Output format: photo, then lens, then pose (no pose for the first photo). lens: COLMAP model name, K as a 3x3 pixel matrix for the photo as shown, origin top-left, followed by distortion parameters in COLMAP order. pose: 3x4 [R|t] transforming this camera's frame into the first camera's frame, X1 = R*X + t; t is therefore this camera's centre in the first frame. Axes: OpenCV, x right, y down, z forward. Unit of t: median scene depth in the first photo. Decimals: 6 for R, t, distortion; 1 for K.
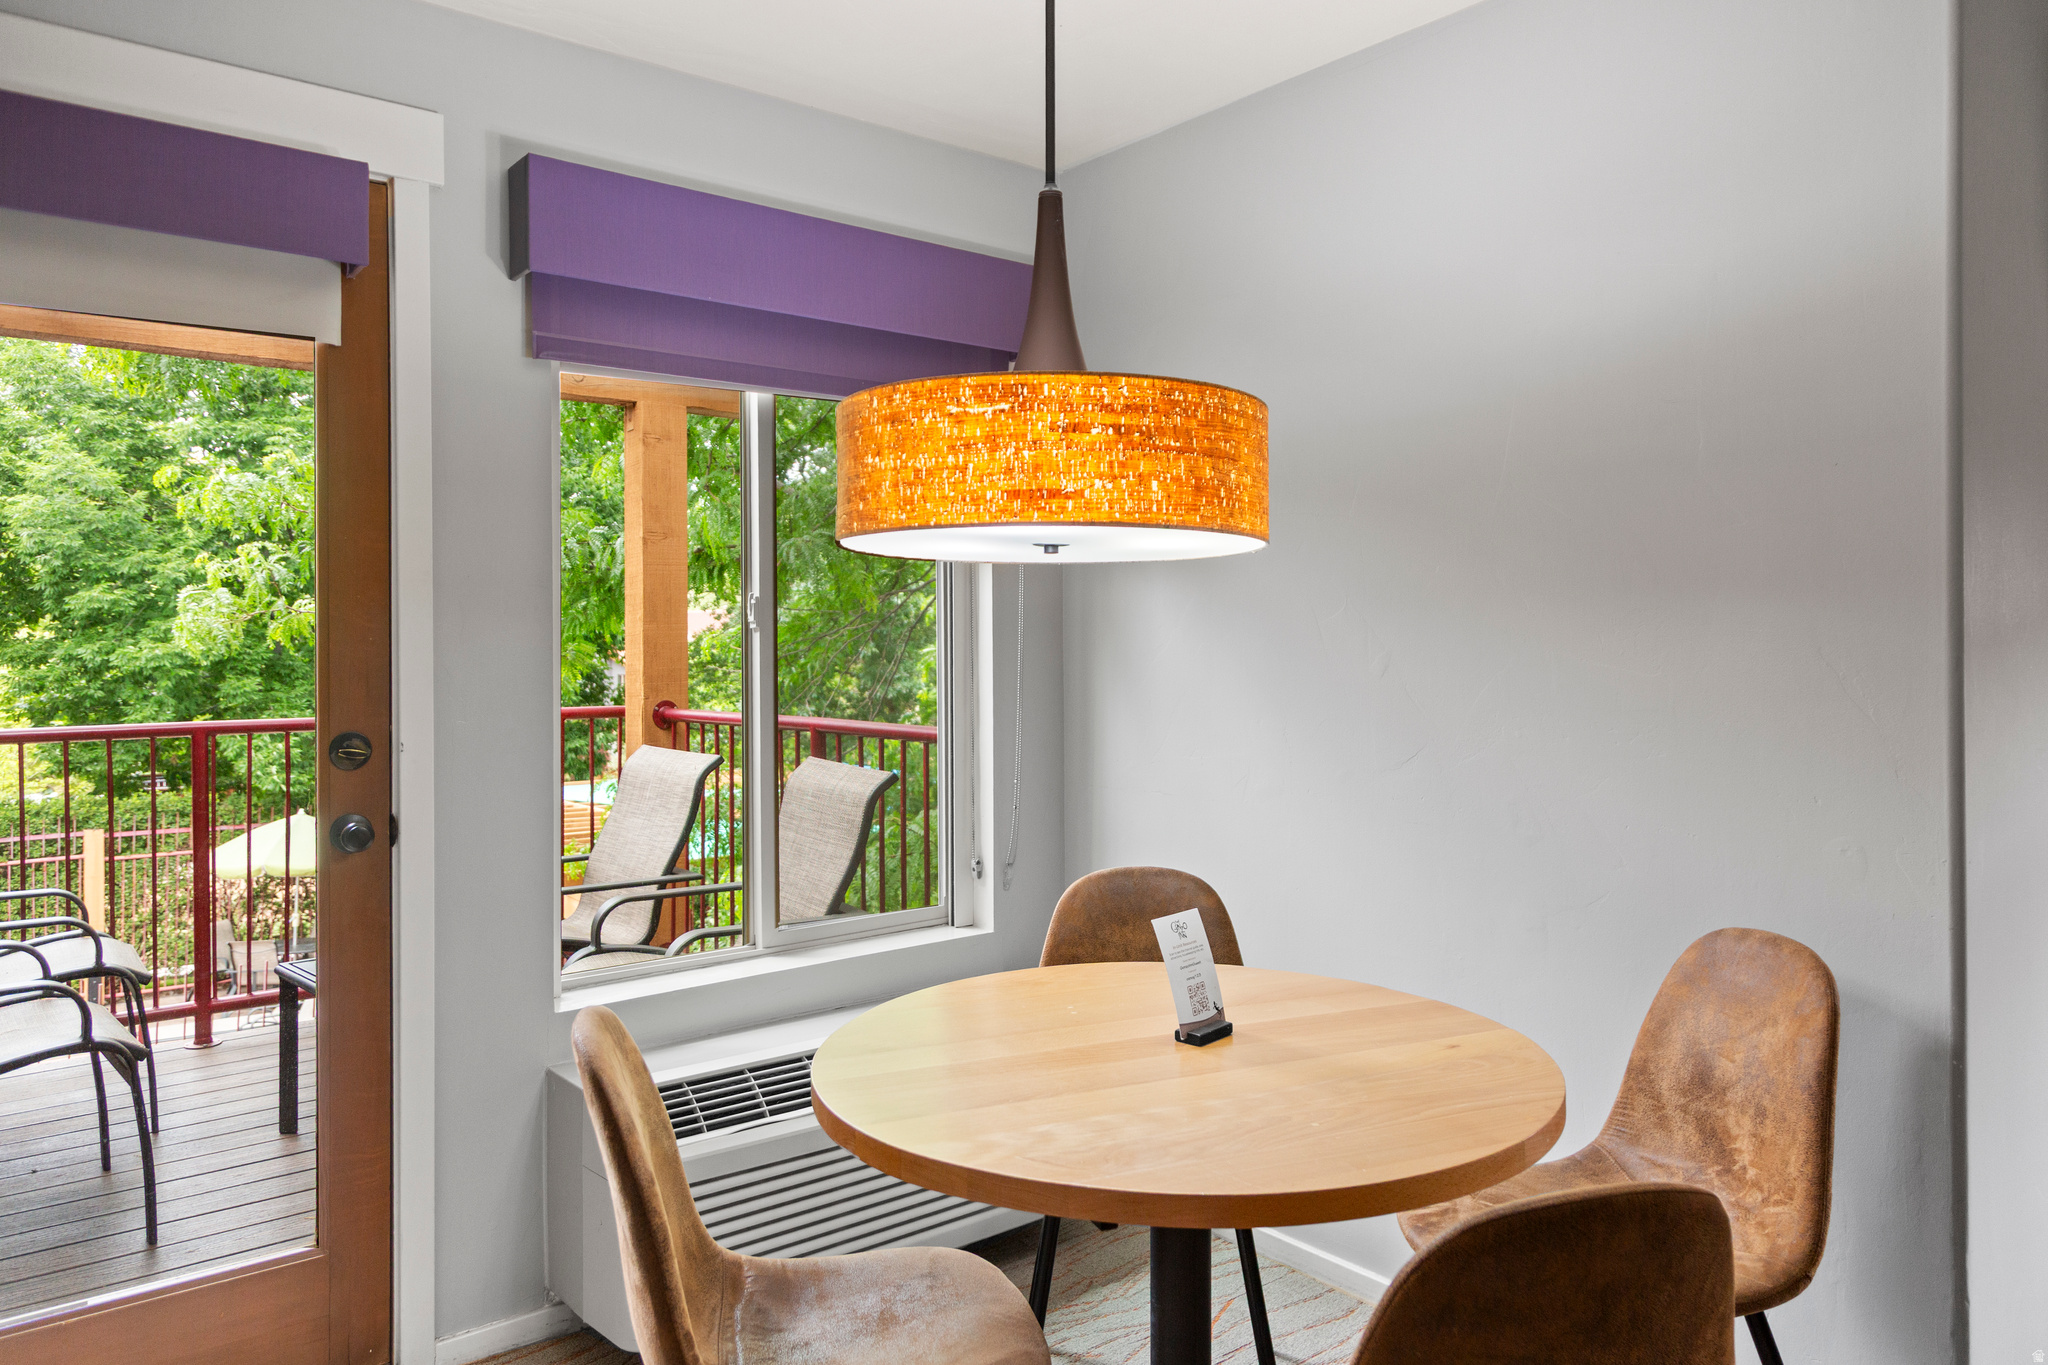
lens RADIAL K [[1379.8, 0, 1022.3], [0, 1379.8, 673.5], [0, 0, 1]] dist [0.024857, -0.003922]
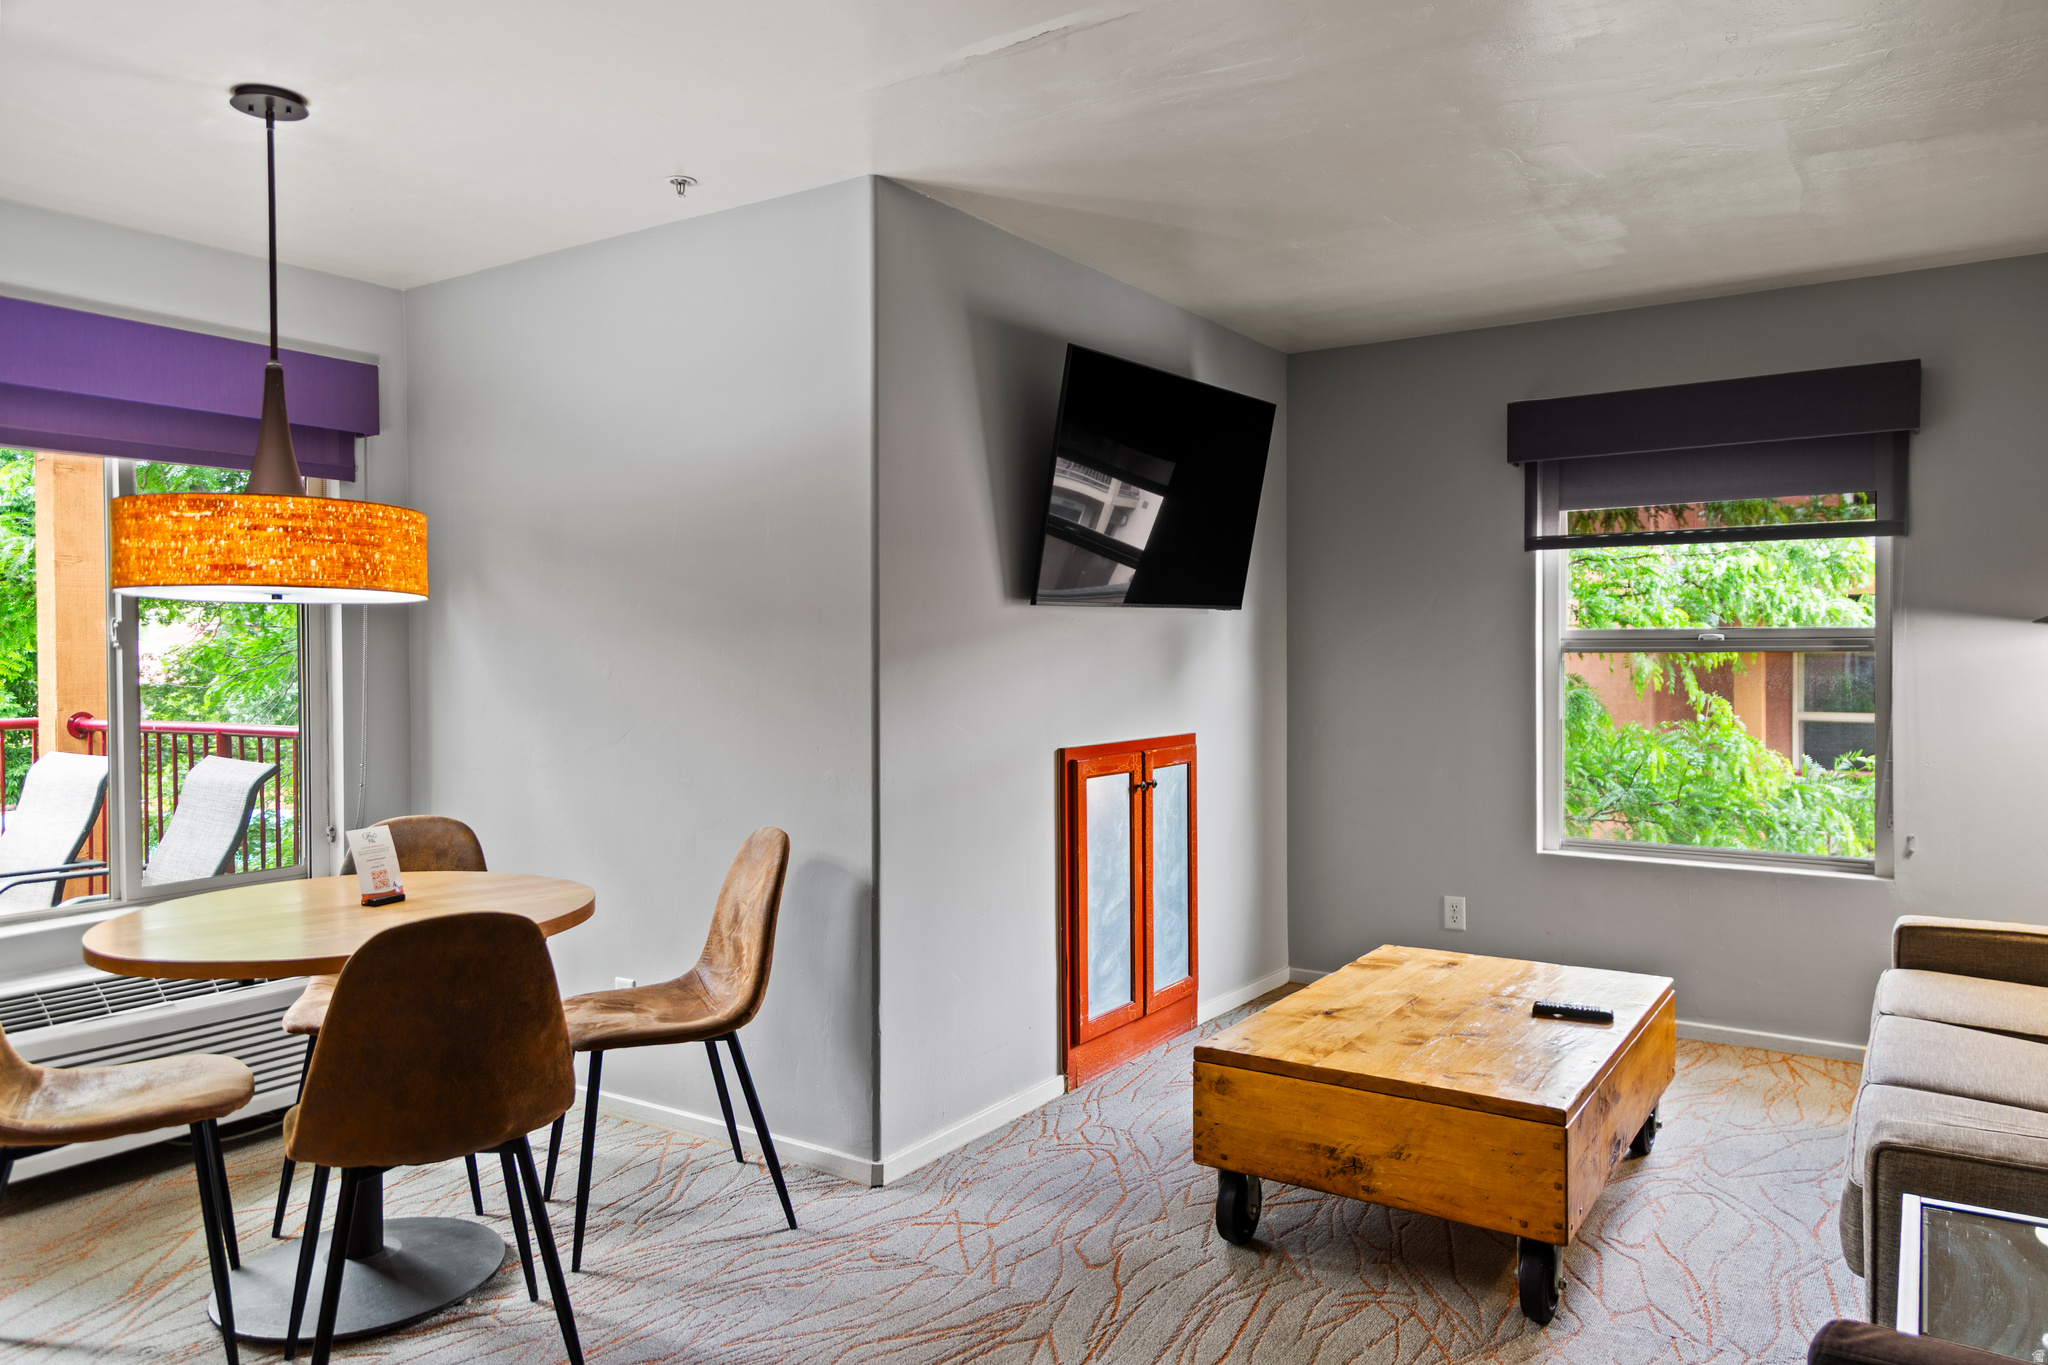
lens RADIAL K [[1379.8, 0, 1024.4], [0, 1379.8, 688.3], [0, 0, 1]] dist [0.024857, -0.003922]
pose [[0.956190, -0.011193, 0.292533, 0.407372], [0.010871, 0.999937, 0.002728, 0.019568], [-0.292546, 0.000572, 0.956251, -0.820679]]
